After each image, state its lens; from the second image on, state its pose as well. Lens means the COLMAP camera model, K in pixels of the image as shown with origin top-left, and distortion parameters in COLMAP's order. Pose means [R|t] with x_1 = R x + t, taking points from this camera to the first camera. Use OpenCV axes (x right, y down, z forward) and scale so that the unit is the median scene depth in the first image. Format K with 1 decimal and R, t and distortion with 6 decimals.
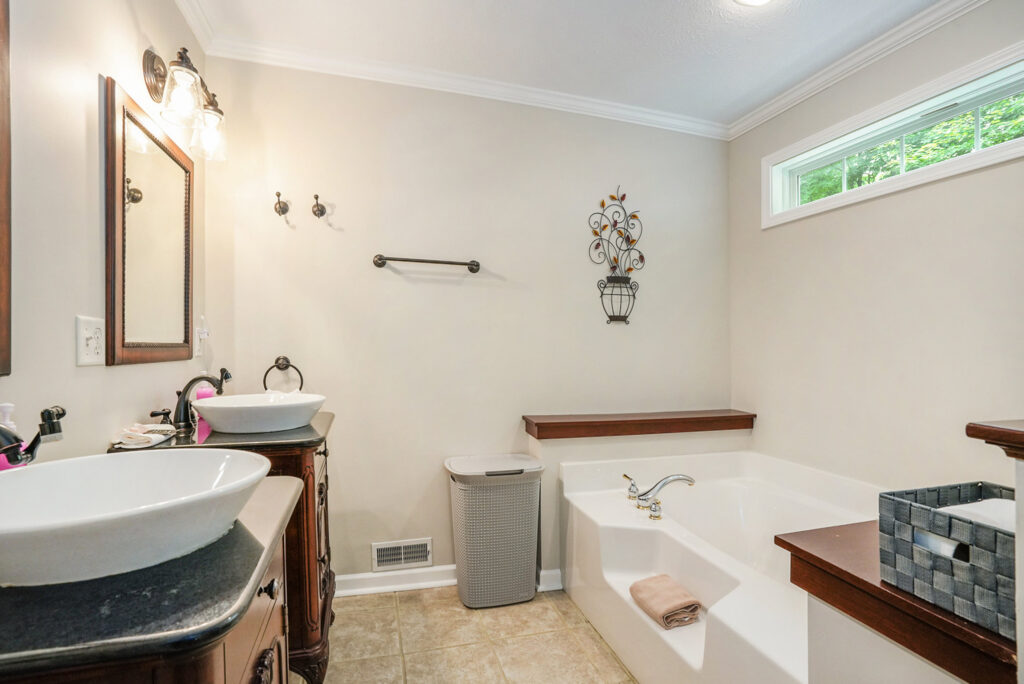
lens RADIAL K [[471.8, 0, 511.8], [0, 471.8, 342.7], [0, 0, 1]] dist [-0.012427, 0.001985]
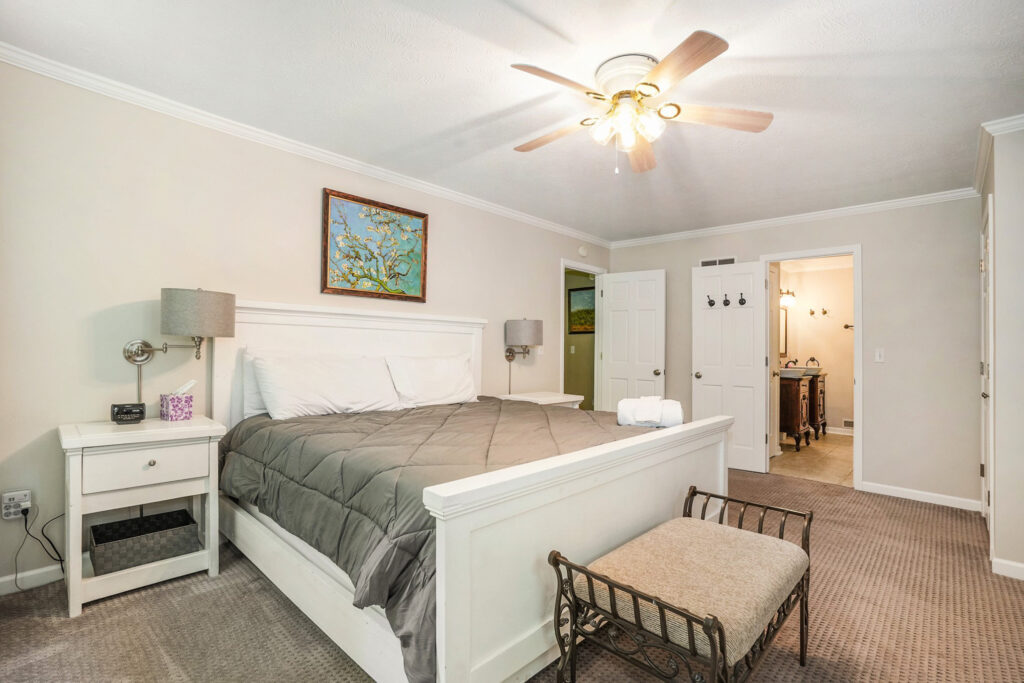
lens RADIAL K [[471.8, 0, 515.6], [0, 471.8, 344.5], [0, 0, 1]] dist [-0.012427, 0.001985]
pose [[0.499641, -0.001805, -0.866231, 1.331122], [-0.010823, 0.999907, -0.008327, -0.010093], [0.866165, 0.013536, 0.499575, -2.459685]]
